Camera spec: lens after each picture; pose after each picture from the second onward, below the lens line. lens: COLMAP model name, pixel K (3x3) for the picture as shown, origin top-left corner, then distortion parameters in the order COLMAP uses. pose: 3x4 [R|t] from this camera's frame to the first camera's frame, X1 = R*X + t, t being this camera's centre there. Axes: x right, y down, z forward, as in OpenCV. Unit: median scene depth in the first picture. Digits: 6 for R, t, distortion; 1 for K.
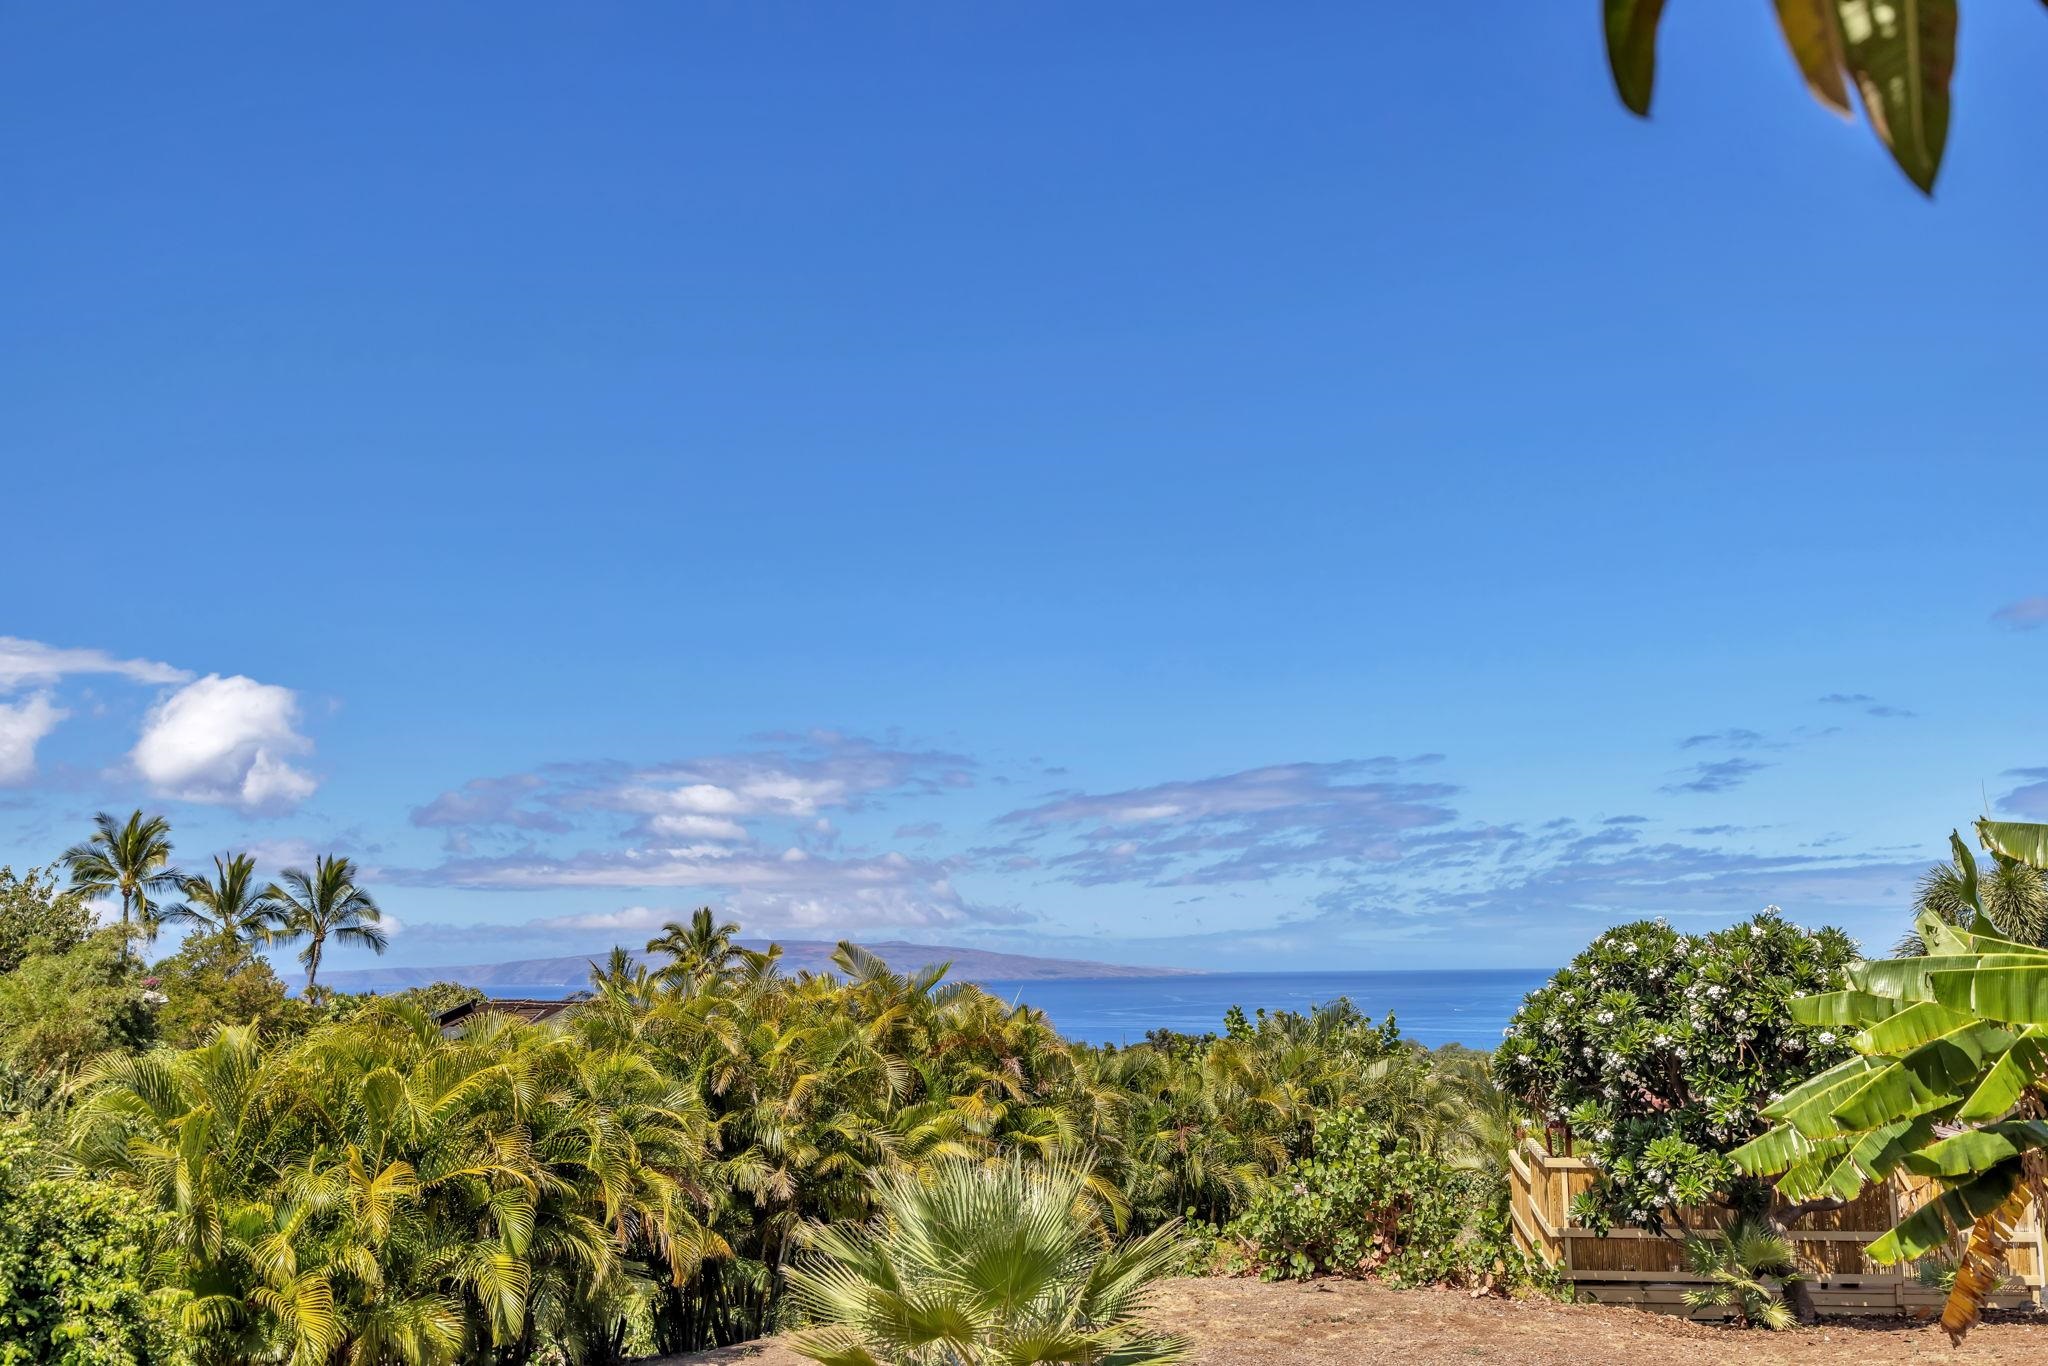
lens RADIAL K [[1936.7, 0, 1024.0], [0, 1936.7, 683.0], [0, 0, 1]] dist [0.001809, 0.005959]
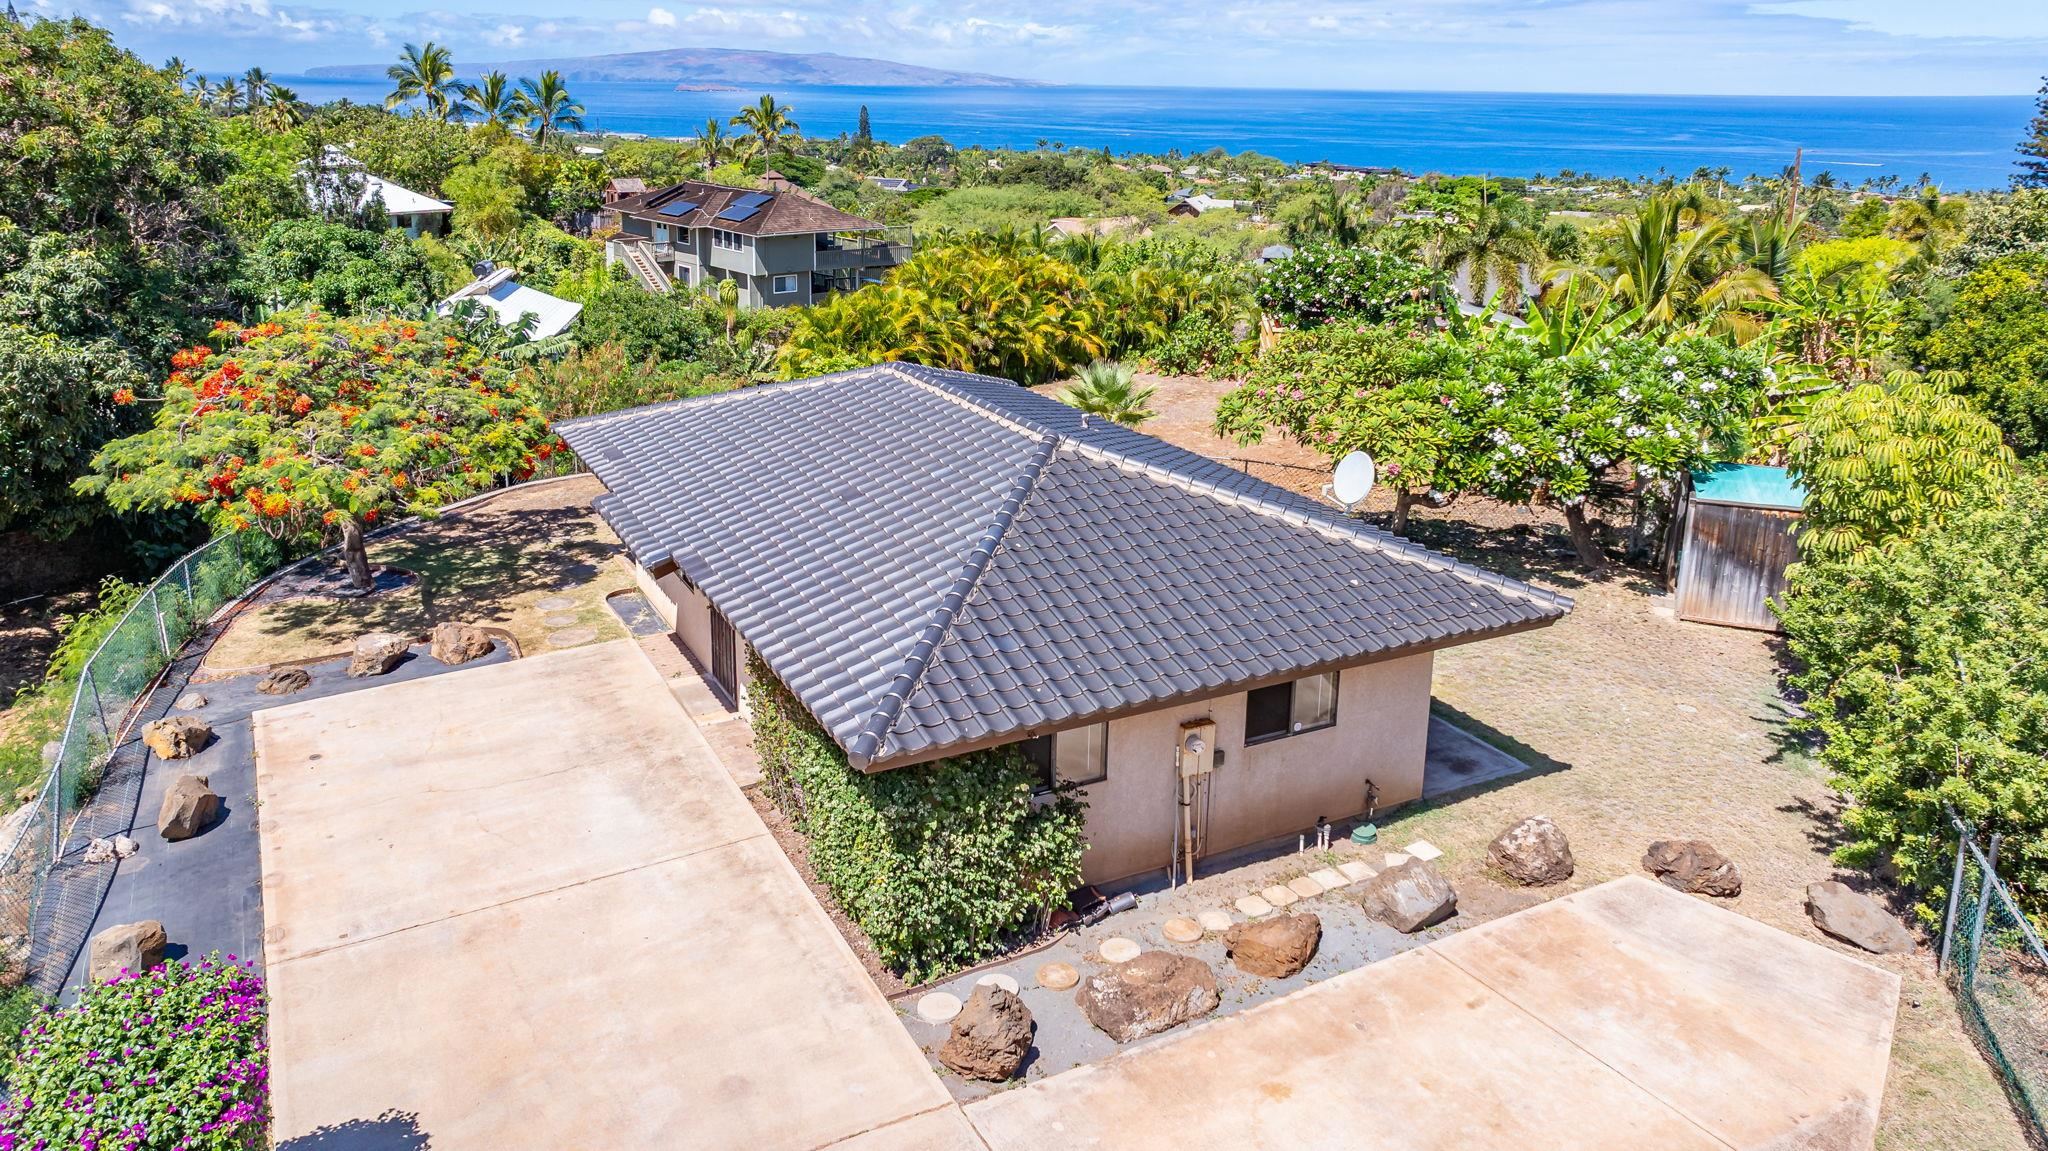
lens RADIAL K [[1465.8, 0, 1001.3], [0, 1465.8, 453.4], [0, 0, 1]] dist [-0.017935, 0.038484]
pose [[0.998500, 0.014011, 0.052930, -0.189157], [-0.033311, 0.922666, 0.384160, -0.340805], [-0.043454, -0.385347, 0.921748, -0.834920]]
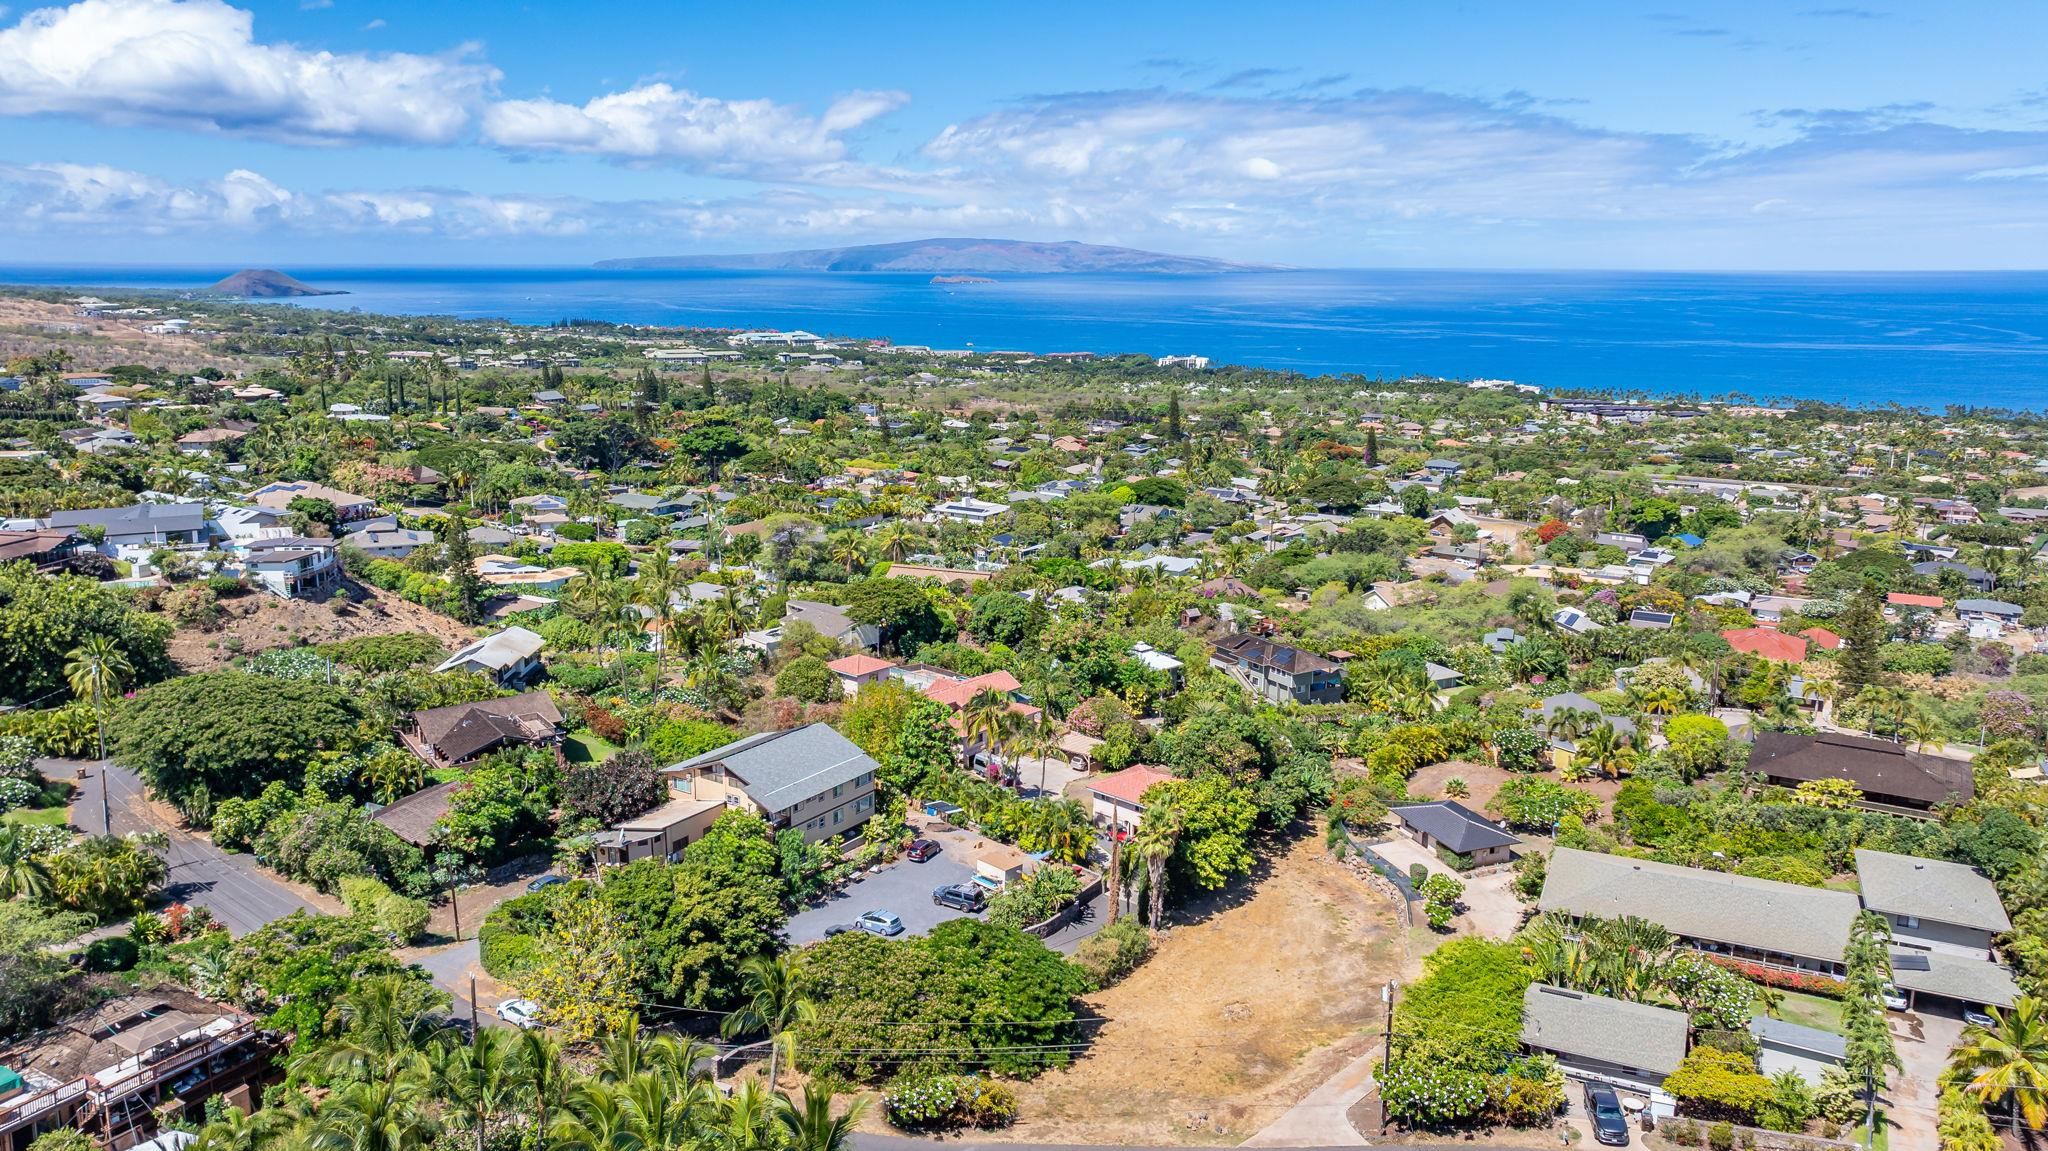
lens RADIAL K [[1444.9, 0, 1041.1], [0, 1444.9, 554.8], [0, 0, 1]] dist [-0.029492, 0.062739]
pose [[0.996126, 0.034673, -0.080810, -1.312567], [-0.005288, 0.940937, 0.338539, -2.838167], [0.087776, -0.336800, 0.937476, -5.092530]]
